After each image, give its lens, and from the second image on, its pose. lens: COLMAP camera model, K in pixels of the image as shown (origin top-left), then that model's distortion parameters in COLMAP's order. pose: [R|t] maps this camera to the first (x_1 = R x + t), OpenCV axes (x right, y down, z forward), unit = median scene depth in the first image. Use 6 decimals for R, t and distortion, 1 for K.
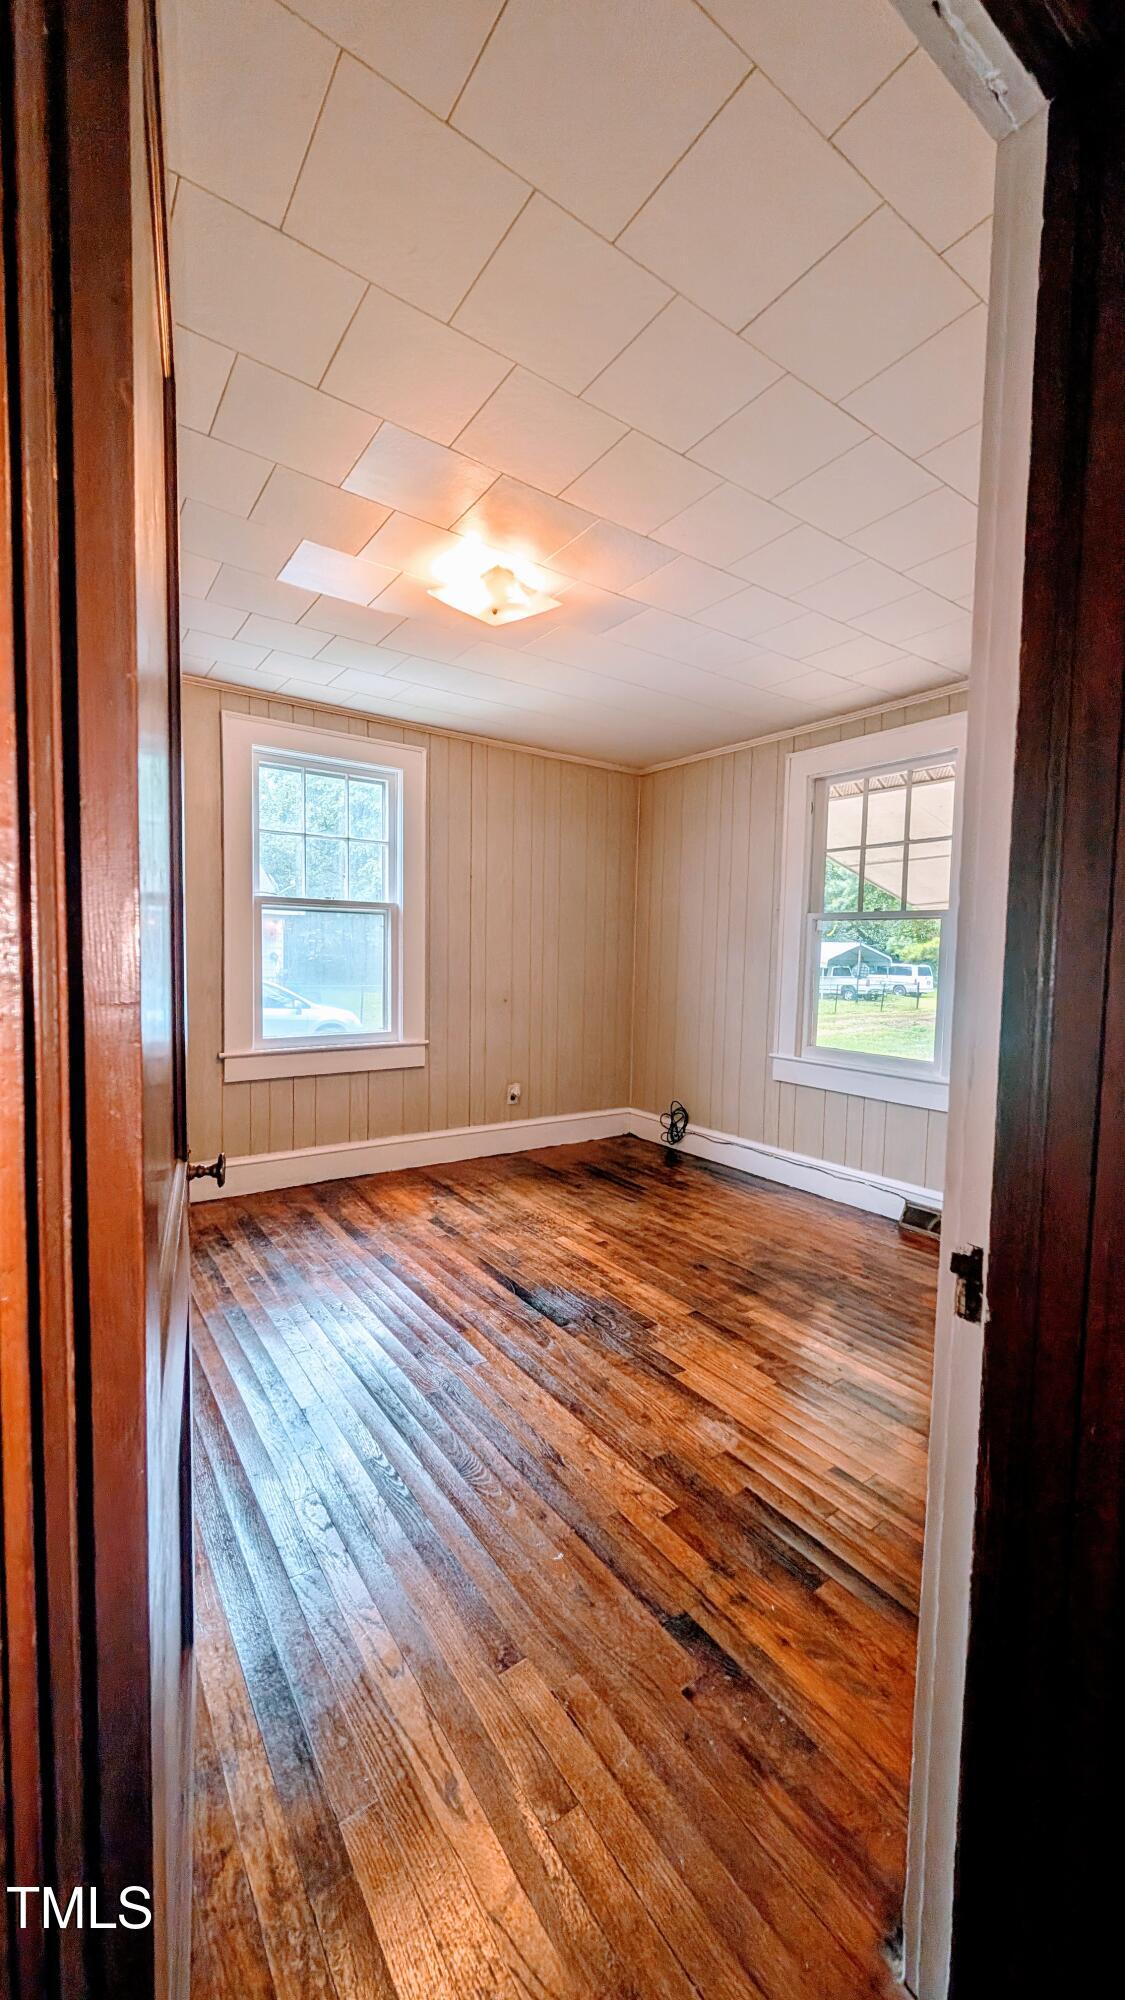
lens RADIAL K [[749.2, 0, 561.5], [0, 749.2, 993.7], [0, 0, 1]] dist [0.001549, 0.000209]
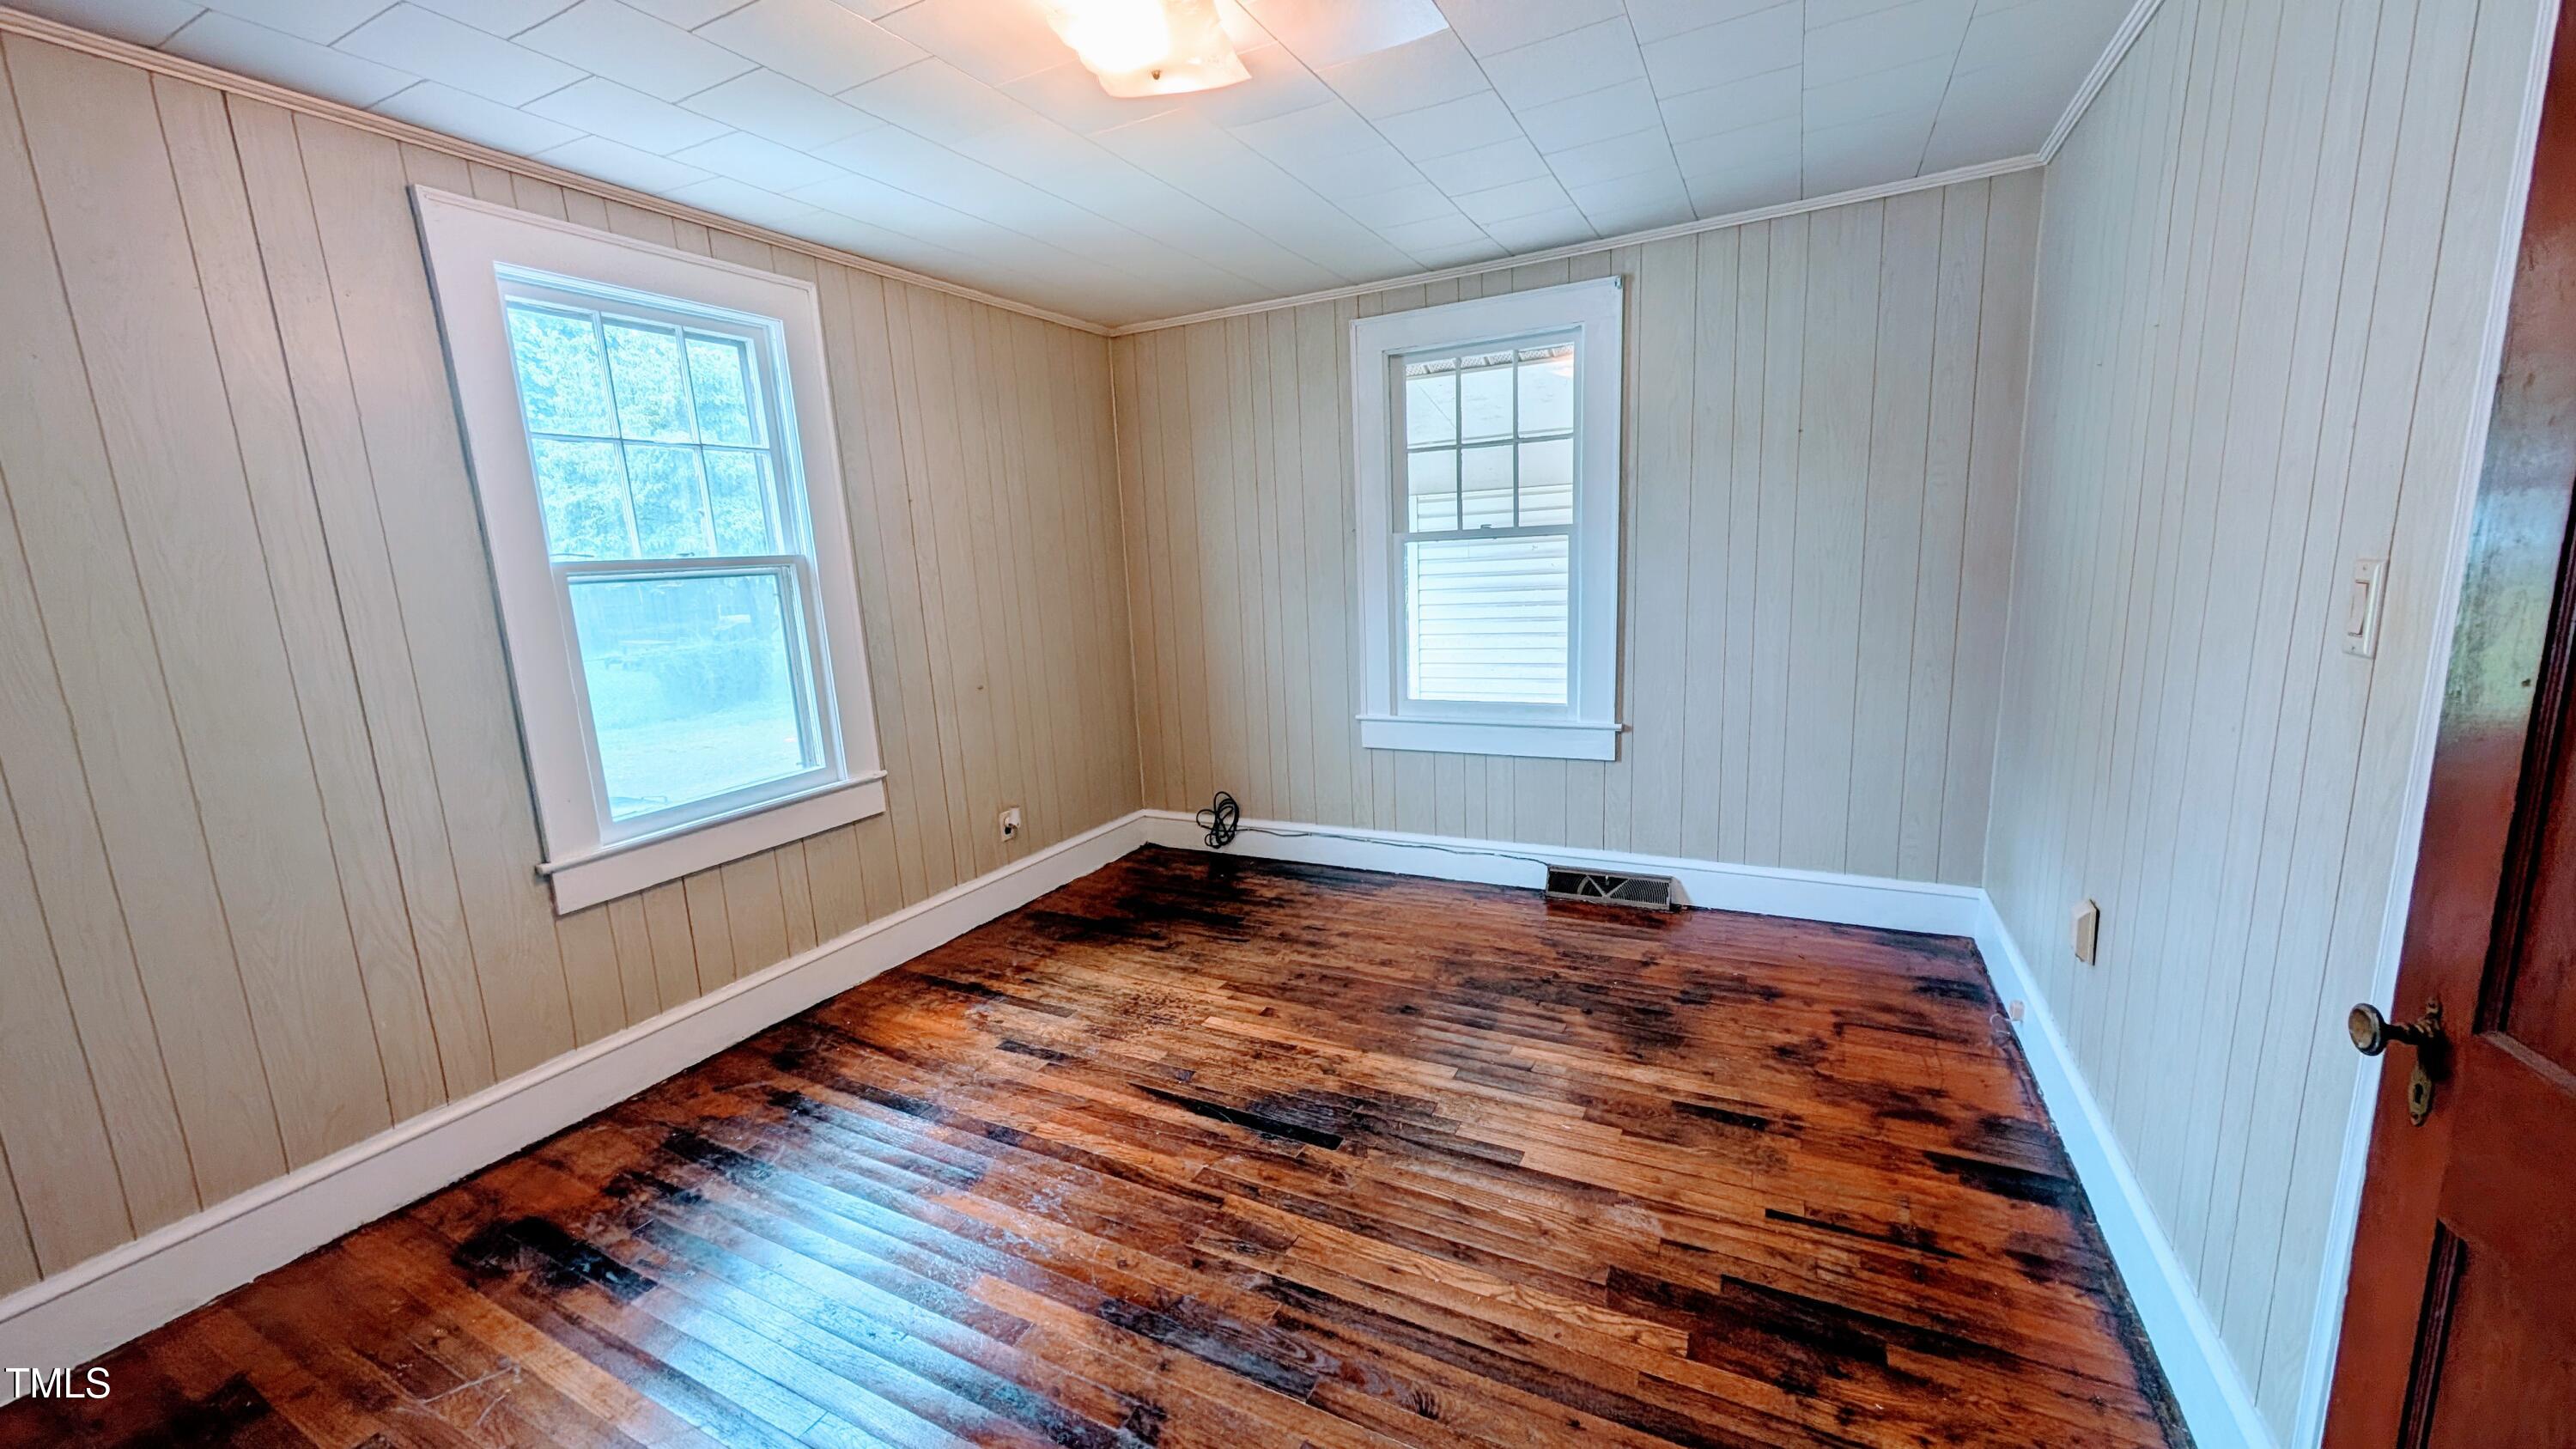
lens RADIAL K [[965.1, 0, 1278.5], [0, 965.1, 726.1], [0, 0, 1]] dist [0.001549, 0.000209]
pose [[0.887171, -0.145416, 0.437928, -0.257373], [0.094023, 0.986104, 0.136965, -0.059541], [-0.451759, -0.080336, 0.888515, 0.146159]]
